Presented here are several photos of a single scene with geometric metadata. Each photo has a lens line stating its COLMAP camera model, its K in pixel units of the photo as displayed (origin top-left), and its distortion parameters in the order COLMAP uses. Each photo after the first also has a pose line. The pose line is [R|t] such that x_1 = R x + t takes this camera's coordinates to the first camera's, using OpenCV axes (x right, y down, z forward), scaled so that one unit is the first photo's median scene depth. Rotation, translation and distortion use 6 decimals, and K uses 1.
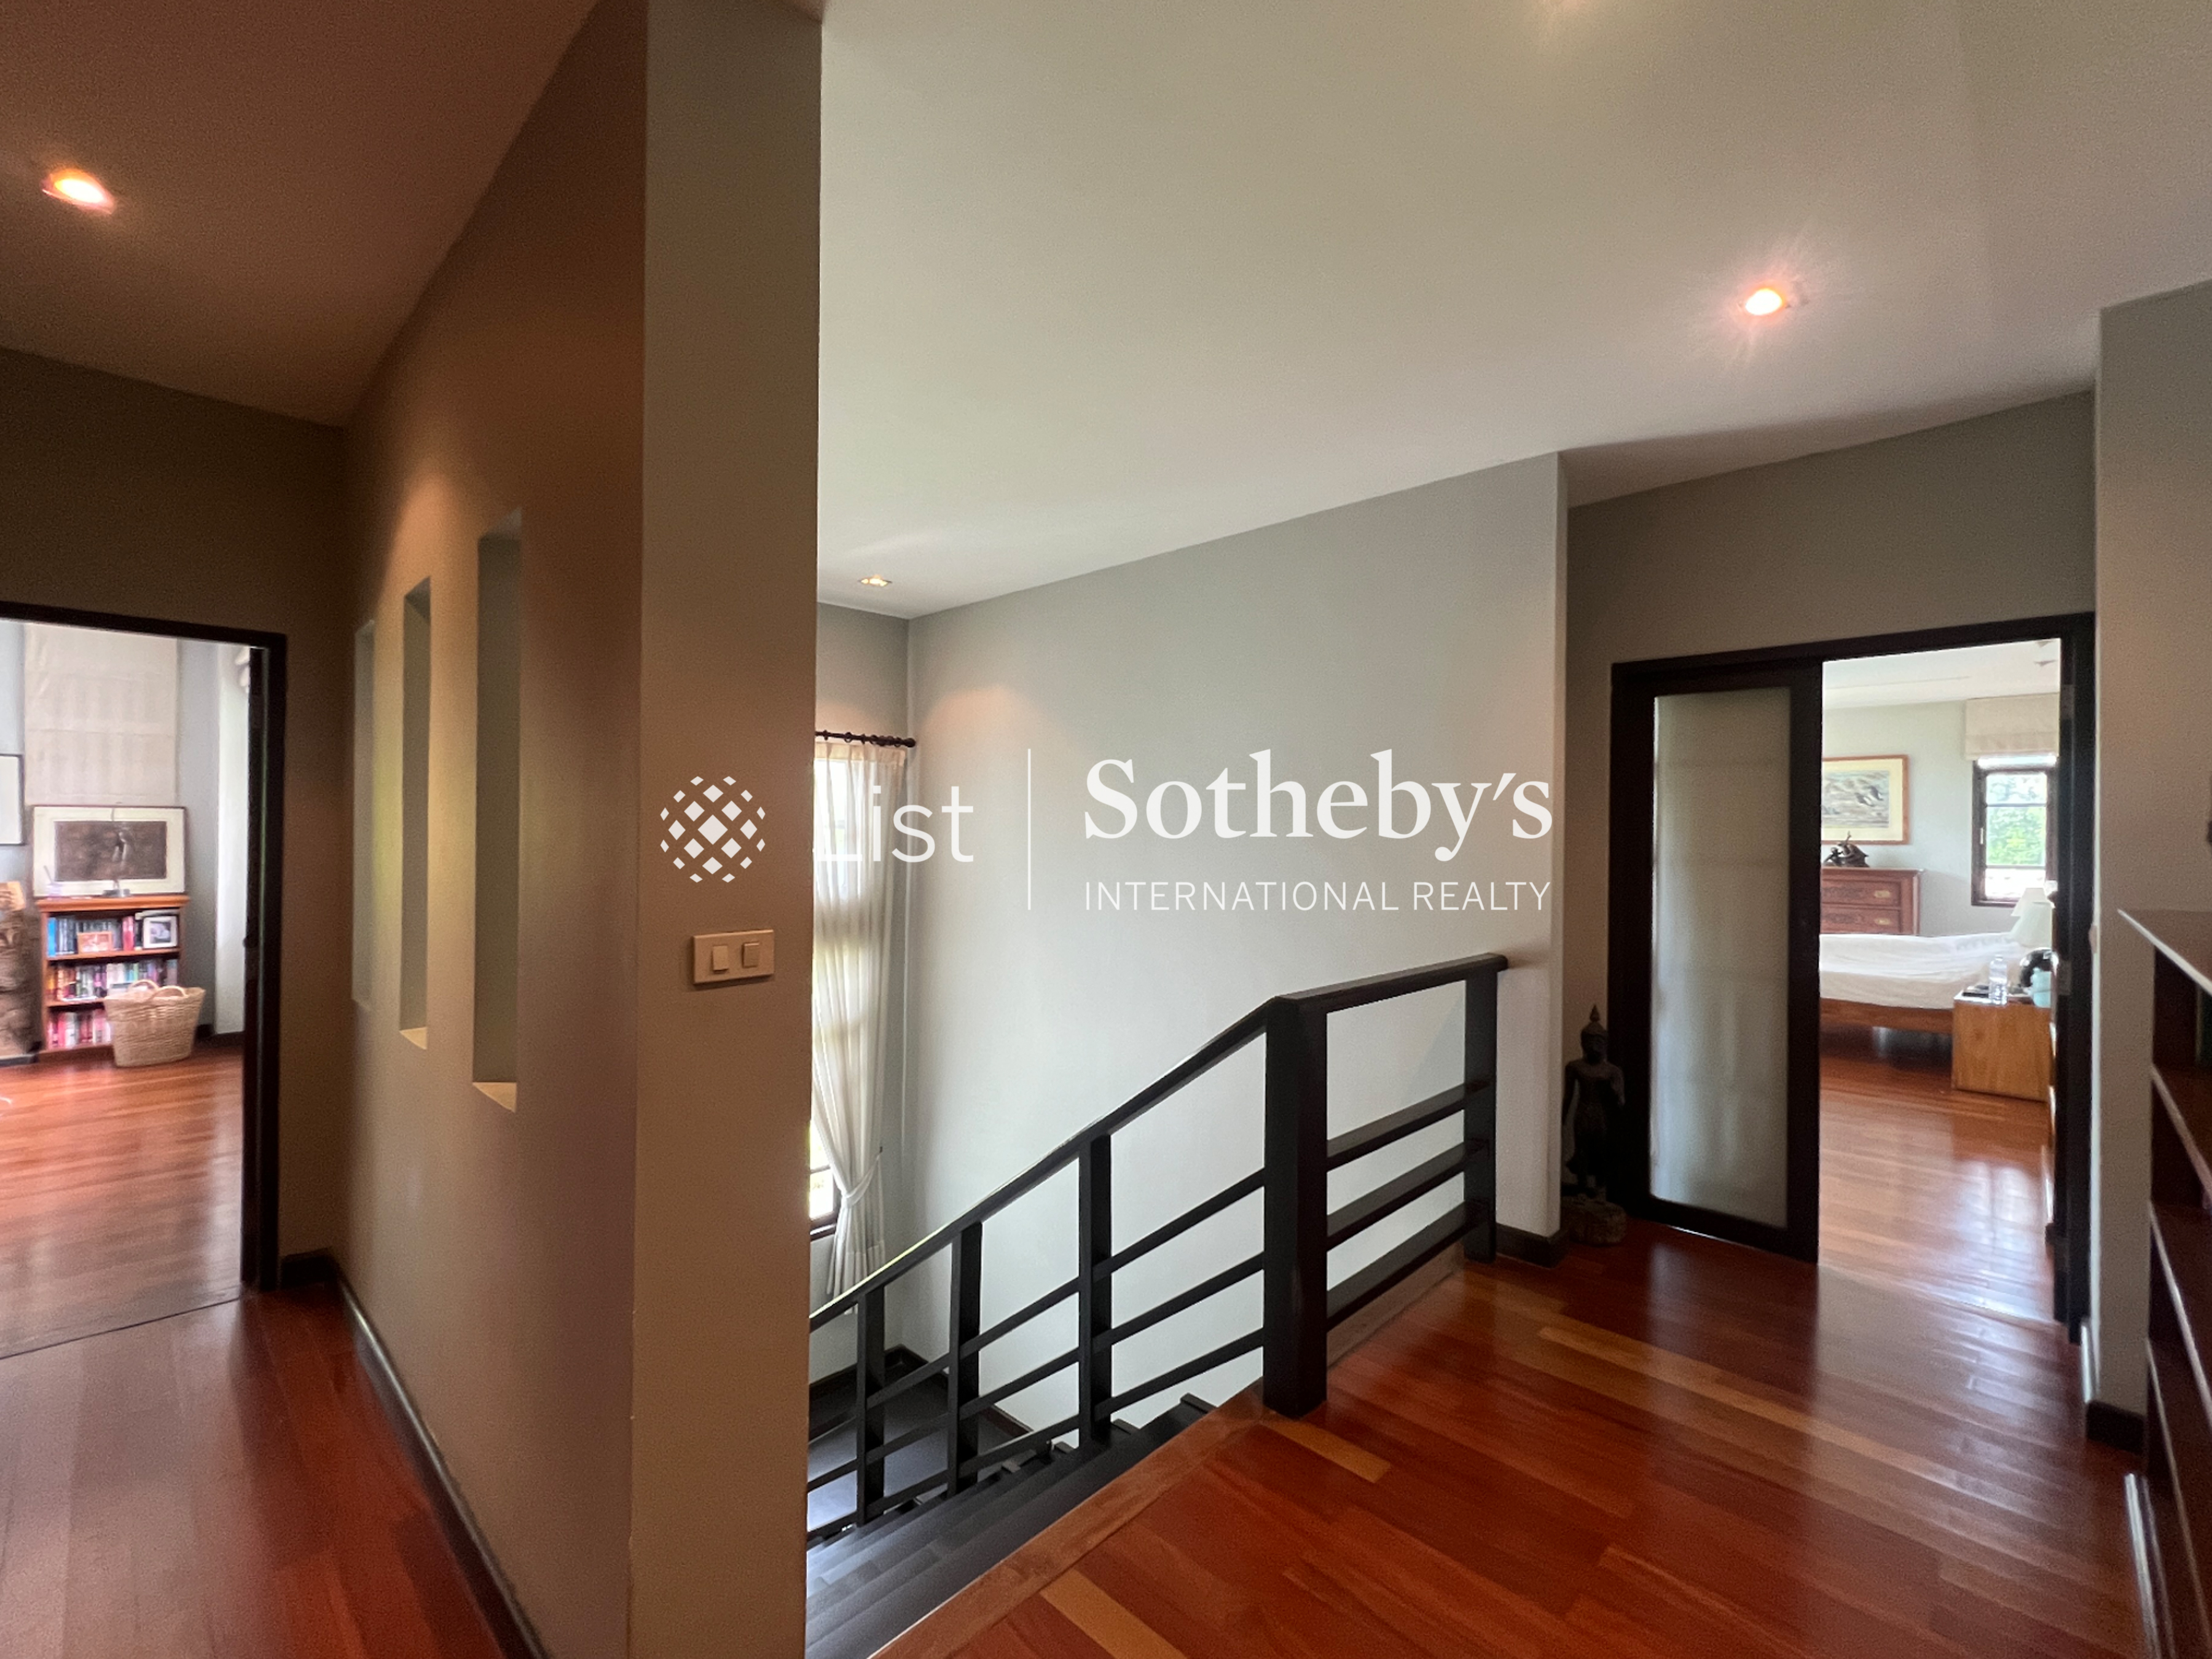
lens RADIAL K [[976.6, 0, 1113.7], [0, 976.6, 827.2], [0, 0, 1]] dist [0.000763, 0.001274]
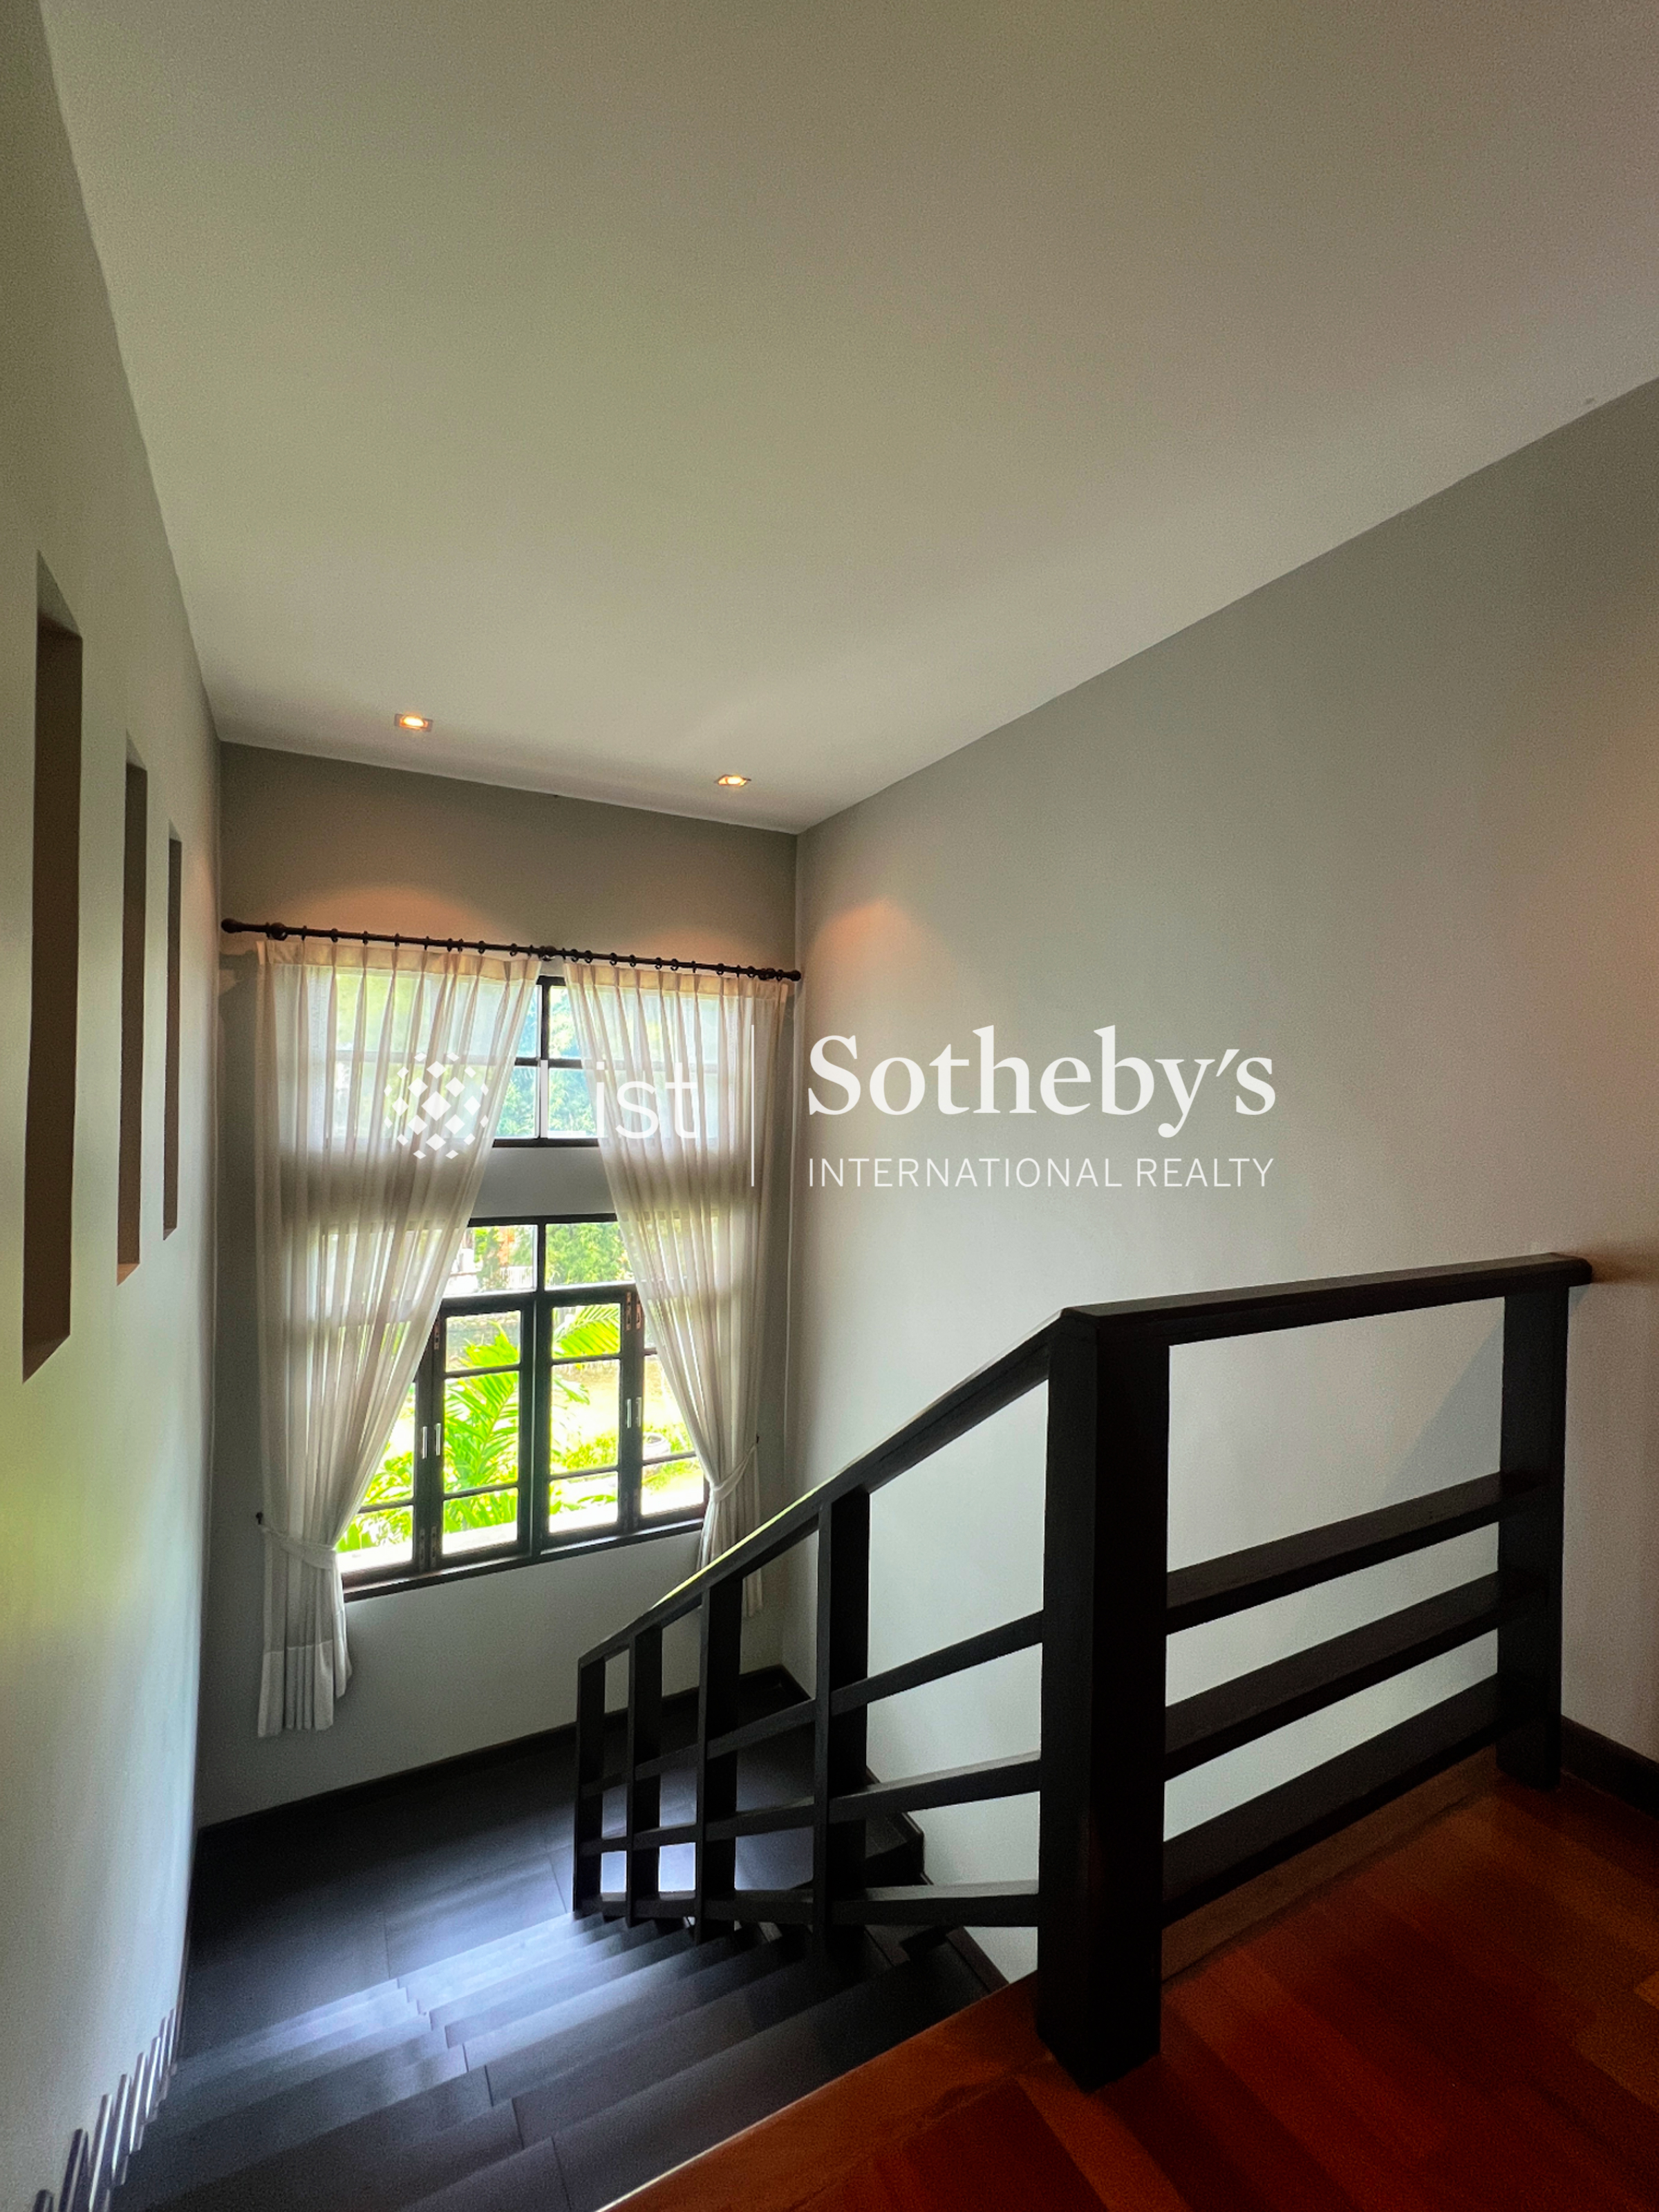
lens RADIAL K [[976.6, 0, 825.1], [0, 976.6, 1111.5], [0, 0, 1]] dist [0.000763, 0.001274]
pose [[0.947780, 0.005751, -0.318874, 0.102195], [-0.001075, 0.999889, 0.014837, 0.023564], [0.318924, -0.013719, 0.947681, 0.201947]]
